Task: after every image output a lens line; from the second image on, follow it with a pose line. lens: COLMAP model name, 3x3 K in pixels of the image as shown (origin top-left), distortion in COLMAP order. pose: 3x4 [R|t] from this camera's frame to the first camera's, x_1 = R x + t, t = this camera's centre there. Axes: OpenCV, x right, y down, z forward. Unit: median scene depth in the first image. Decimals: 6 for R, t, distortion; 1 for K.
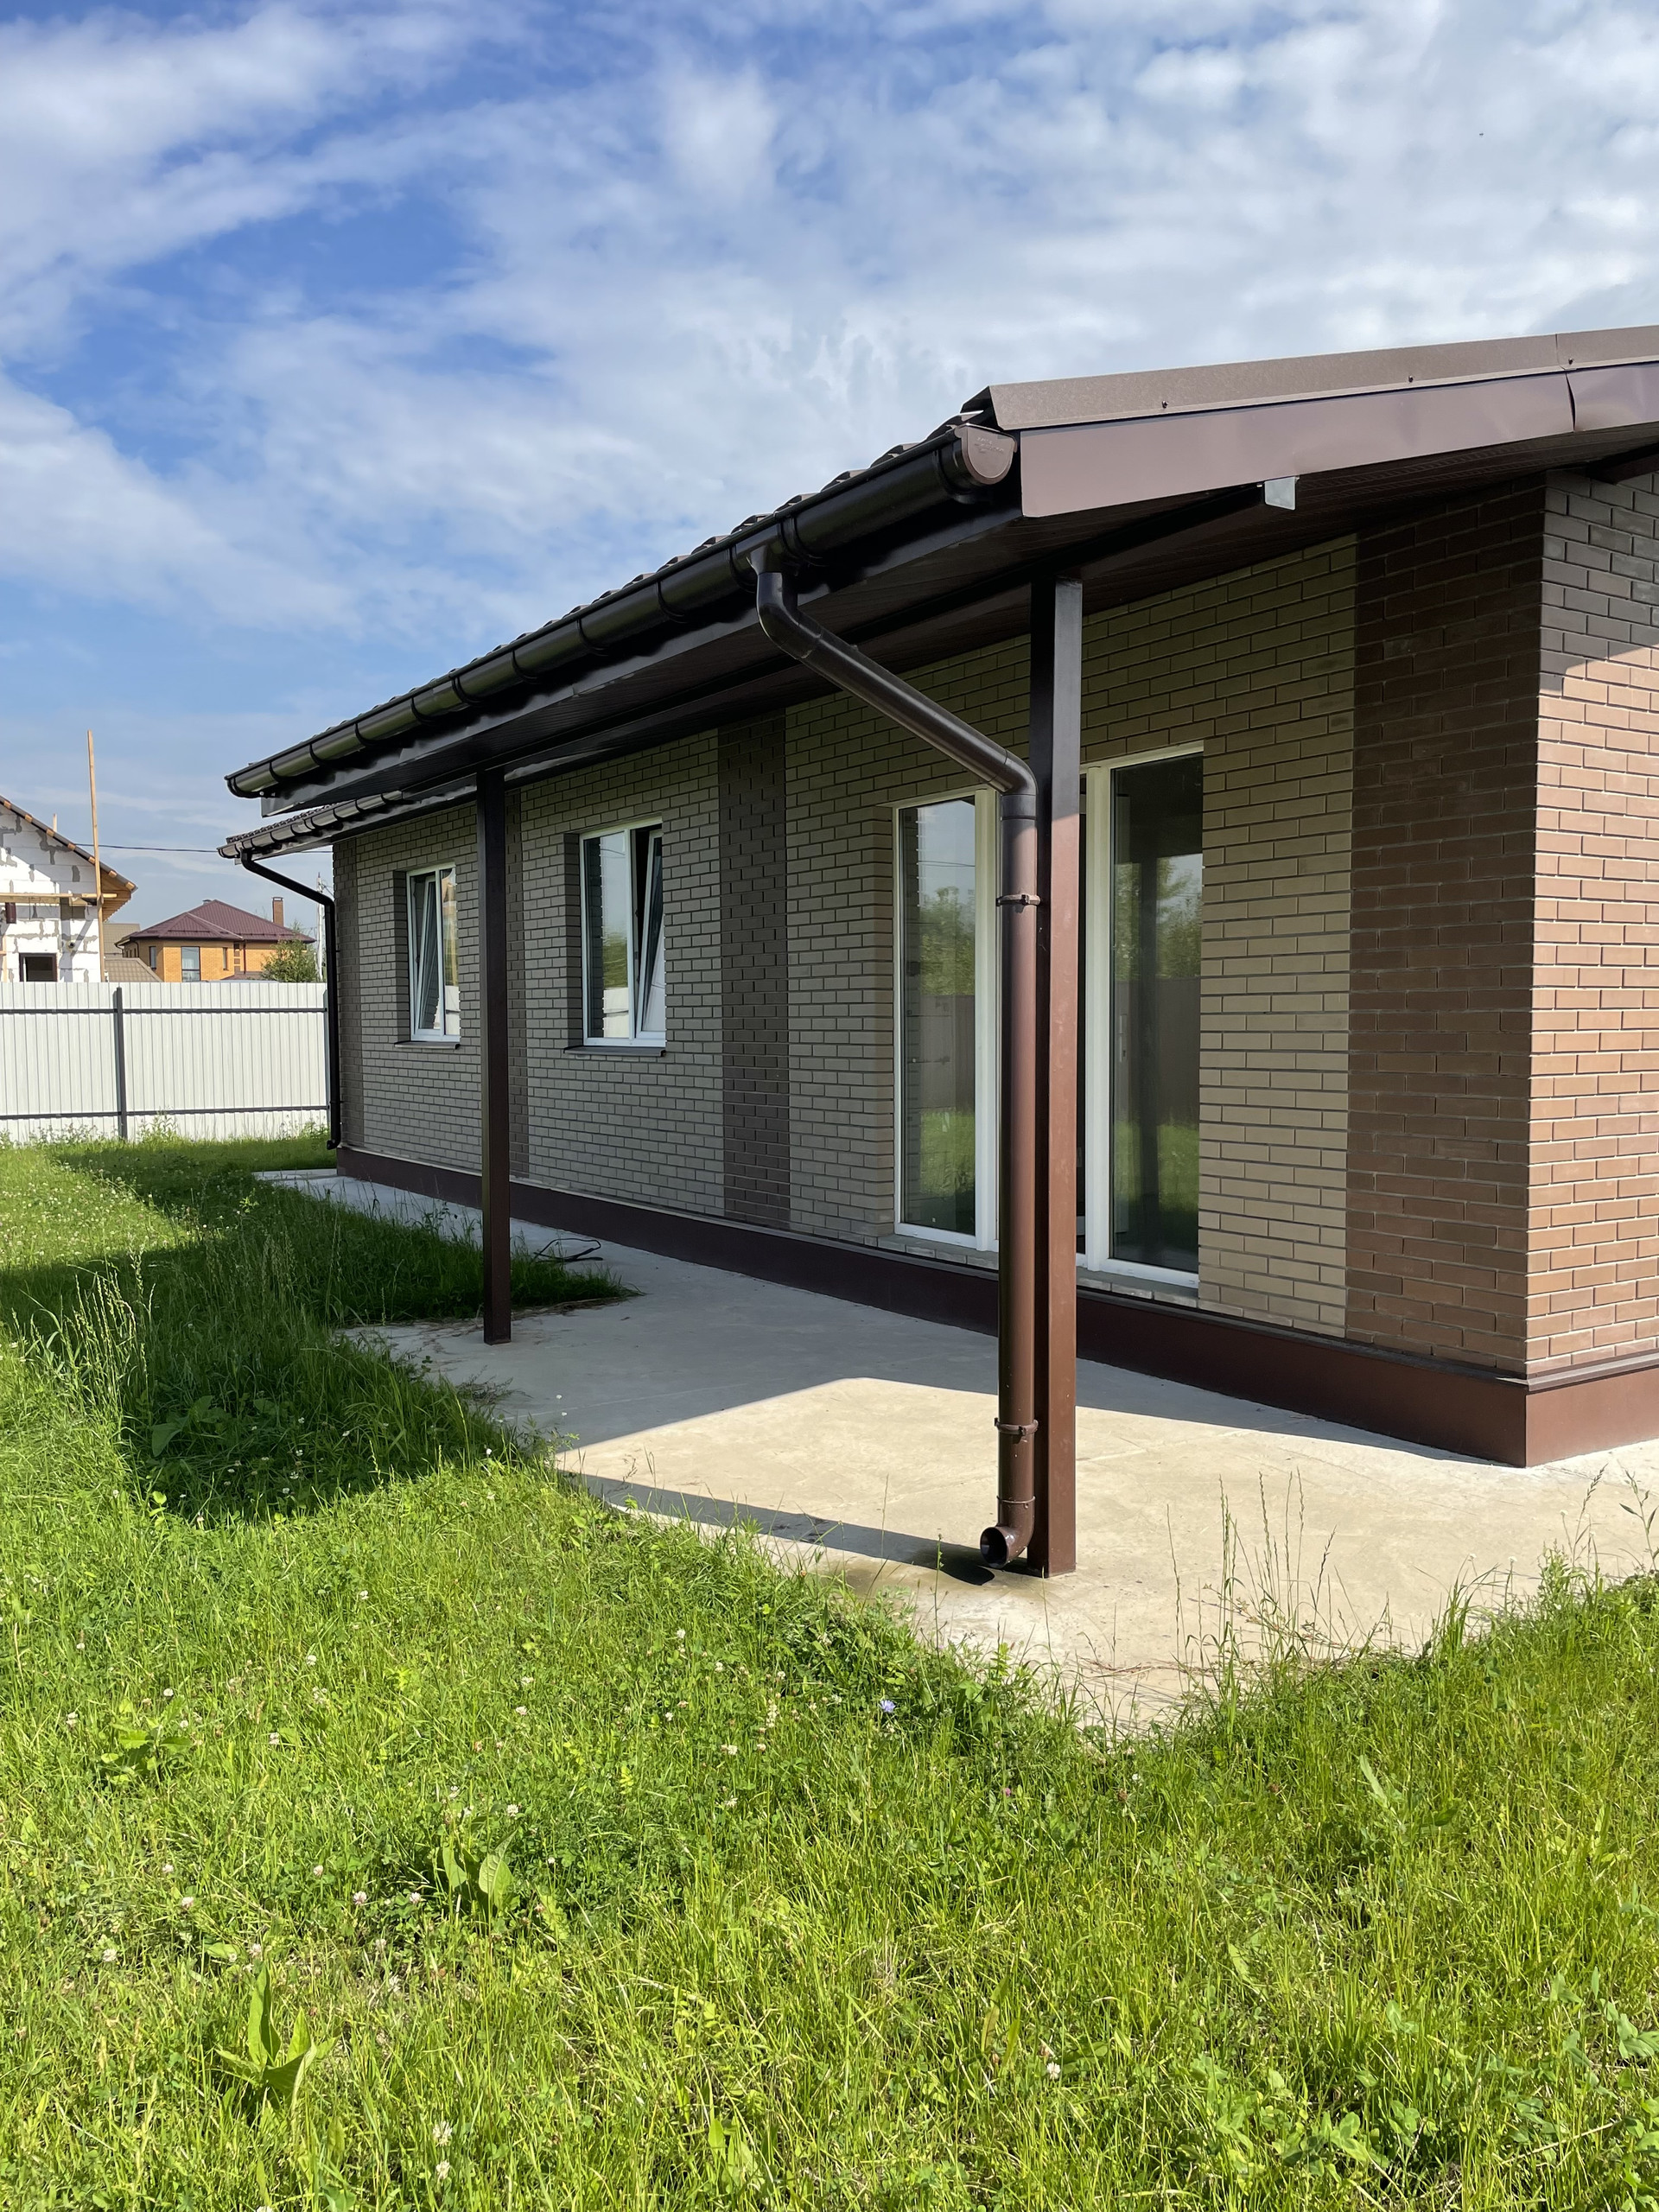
lens RADIAL K [[1682.5, 0, 846.8], [0, 1682.5, 1122.3], [0, 0, 1]] dist [0.095057, -0.117844]
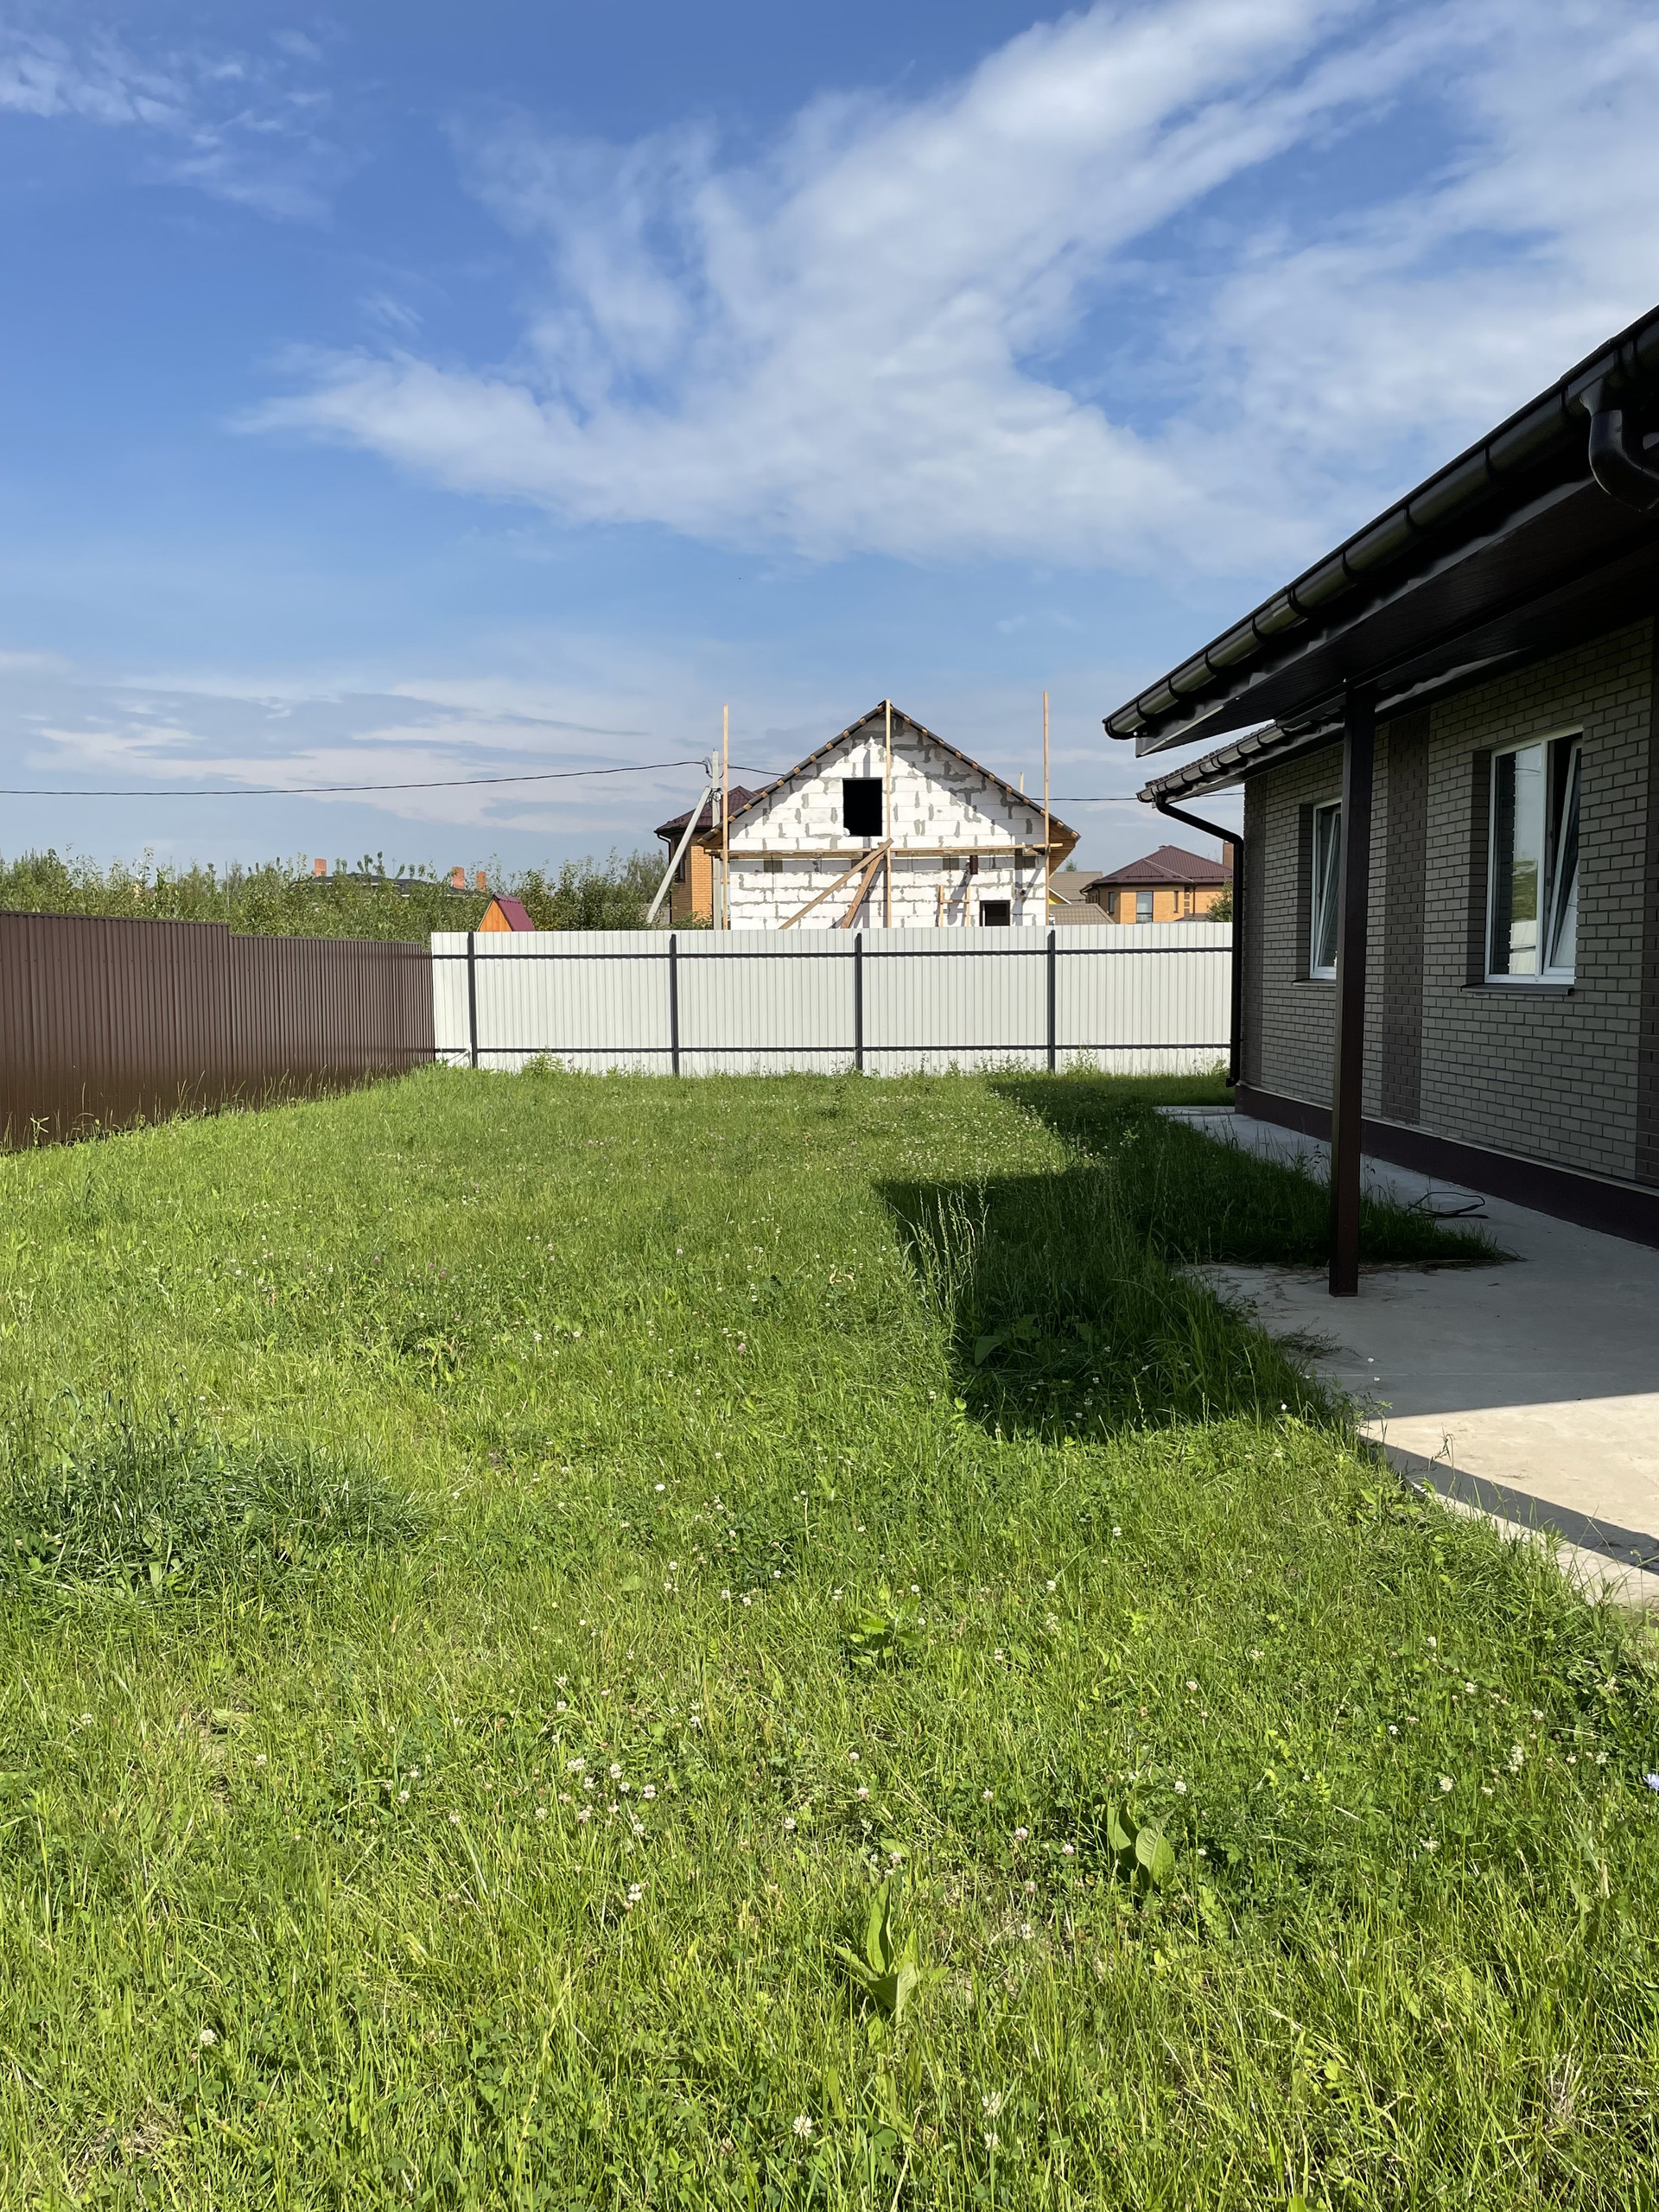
lens RADIAL K [[1682.5, 0, 842.4], [0, 1682.5, 1115.2], [0, 0, 1]] dist [0.095057, -0.117844]
pose [[0.851371, 0.045819, -0.522560, 0.038079], [-0.029651, 0.998789, 0.039267, 0.000060], [0.523726, -0.017936, 0.851698, 0.032955]]
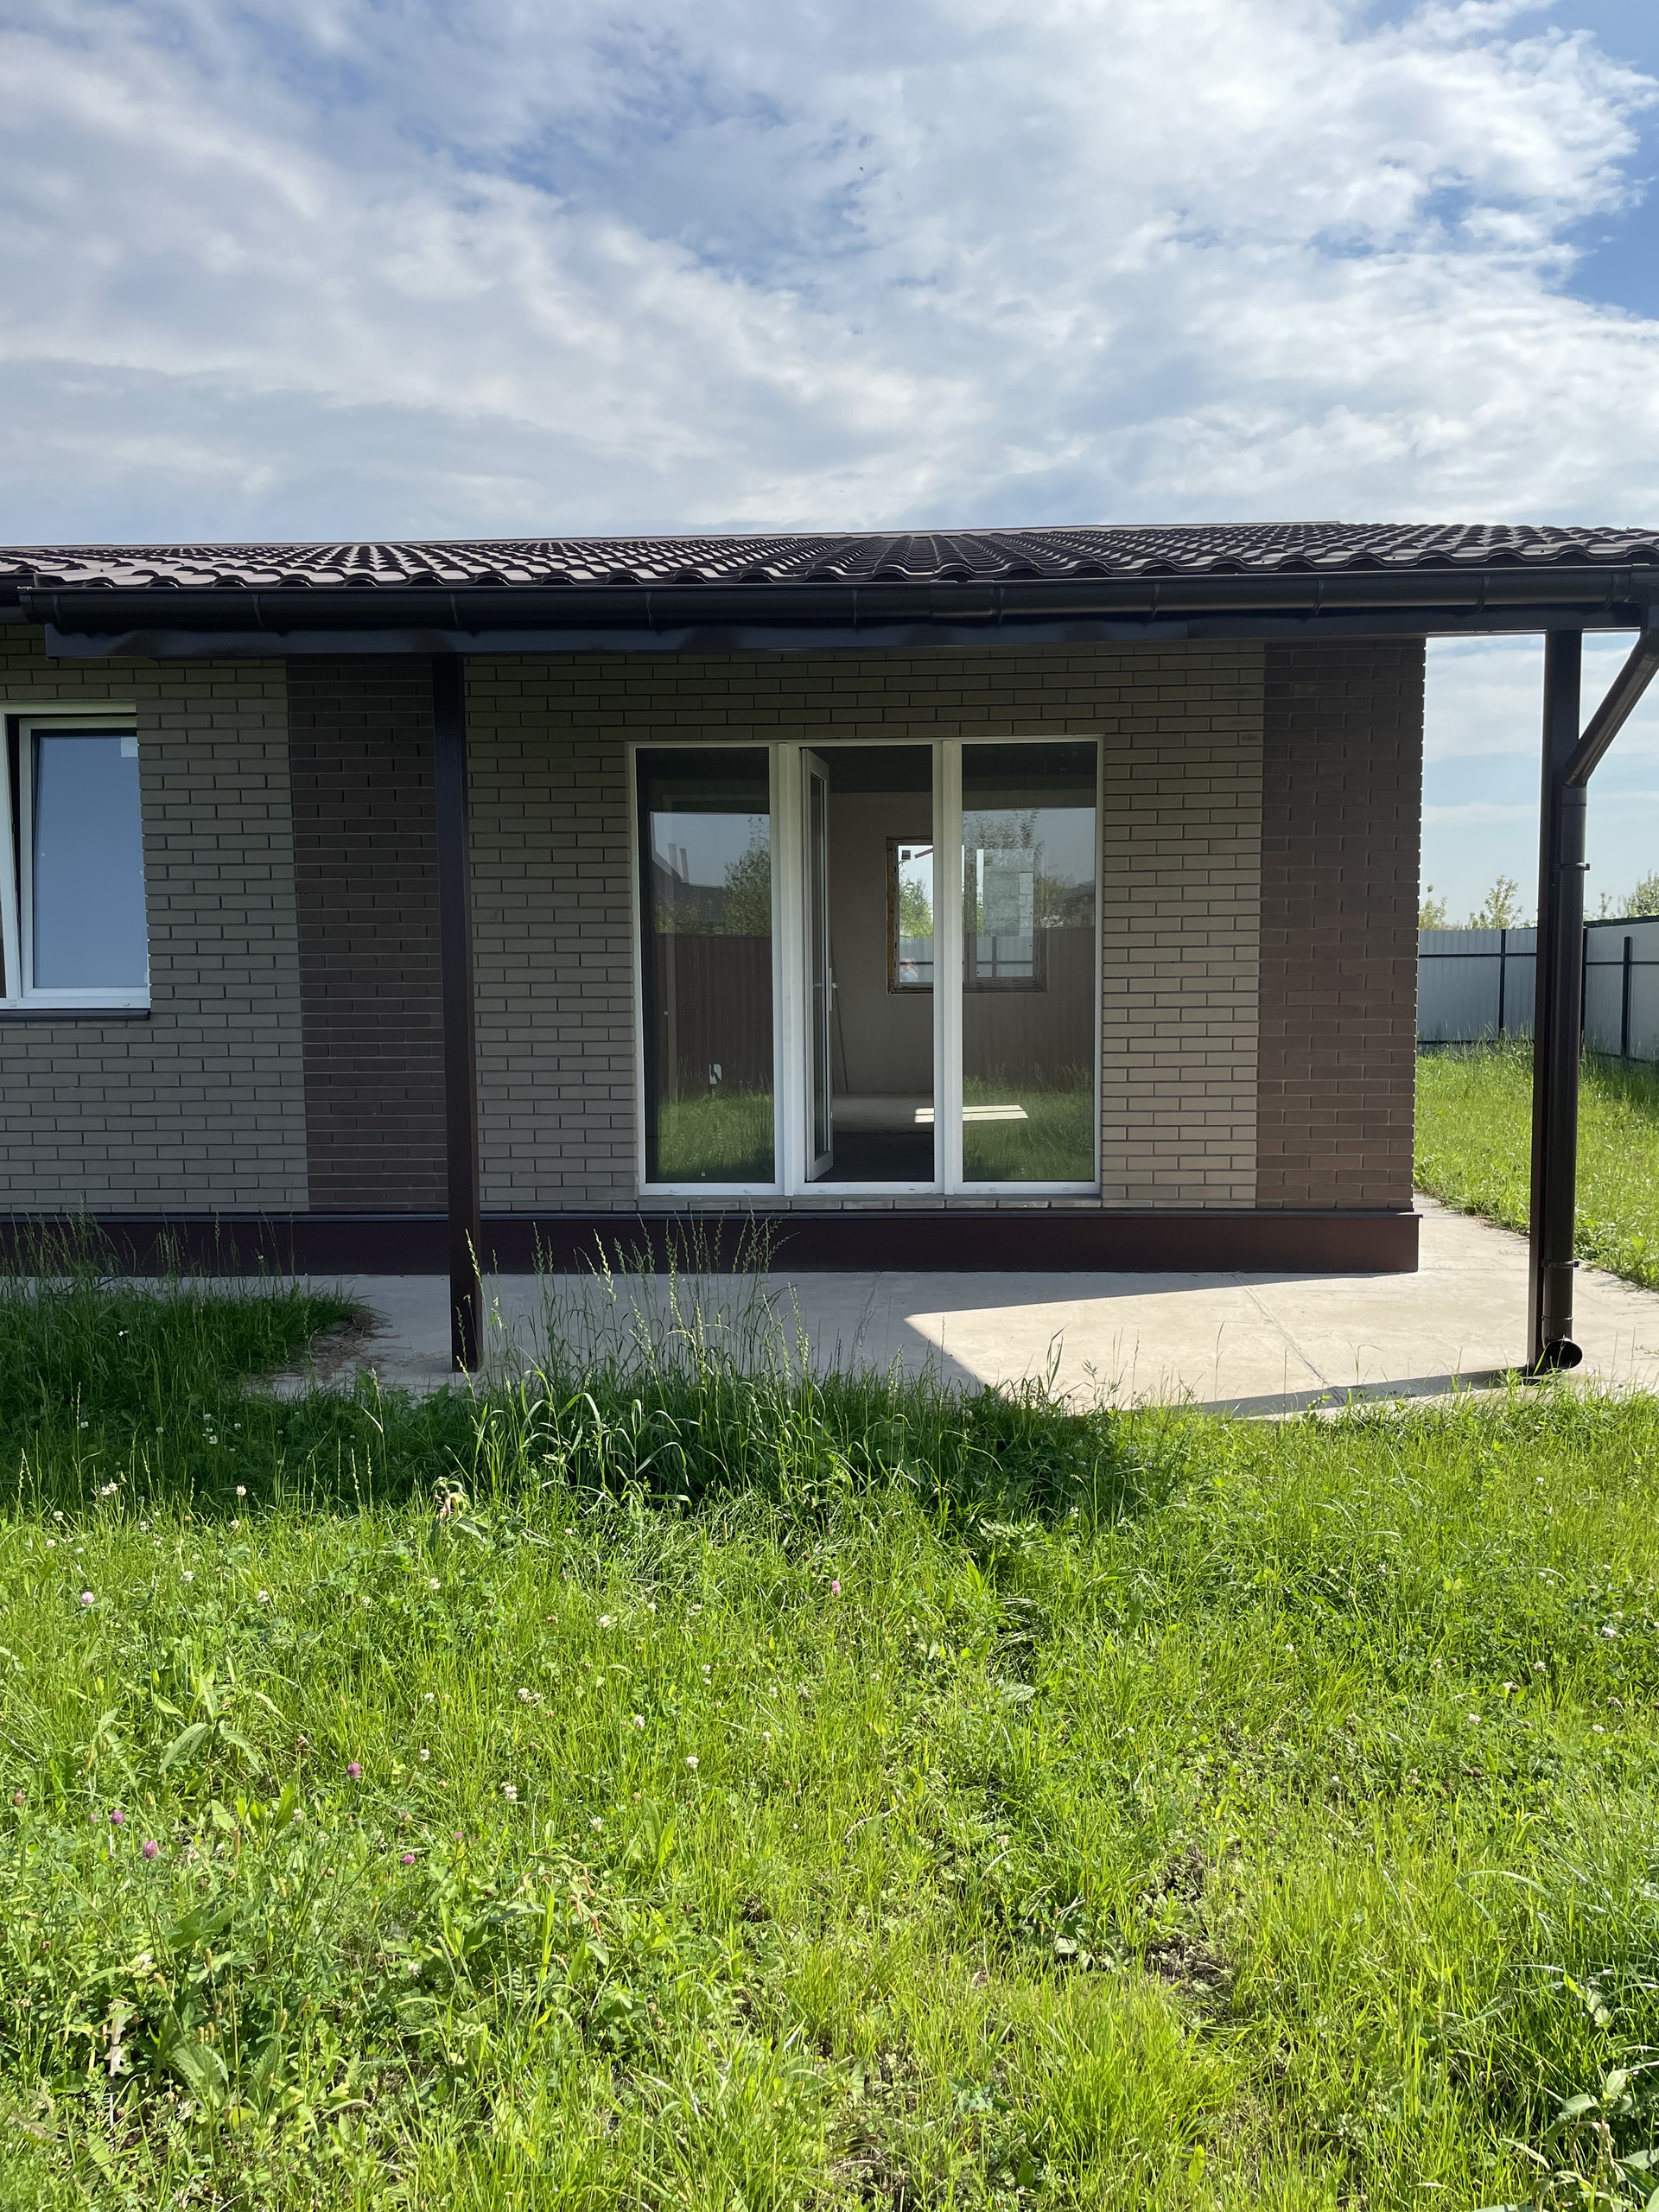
lens RADIAL K [[1682.5, 0, 833.3], [0, 1682.5, 1124.8], [0, 0, 1]] dist [0.095057, -0.117844]
pose [[0.579389, -0.068529, 0.812165, -0.574055], [0.054872, 0.997478, 0.045020, -0.008953], [-0.813202, 0.018481, 0.581688, 0.298070]]
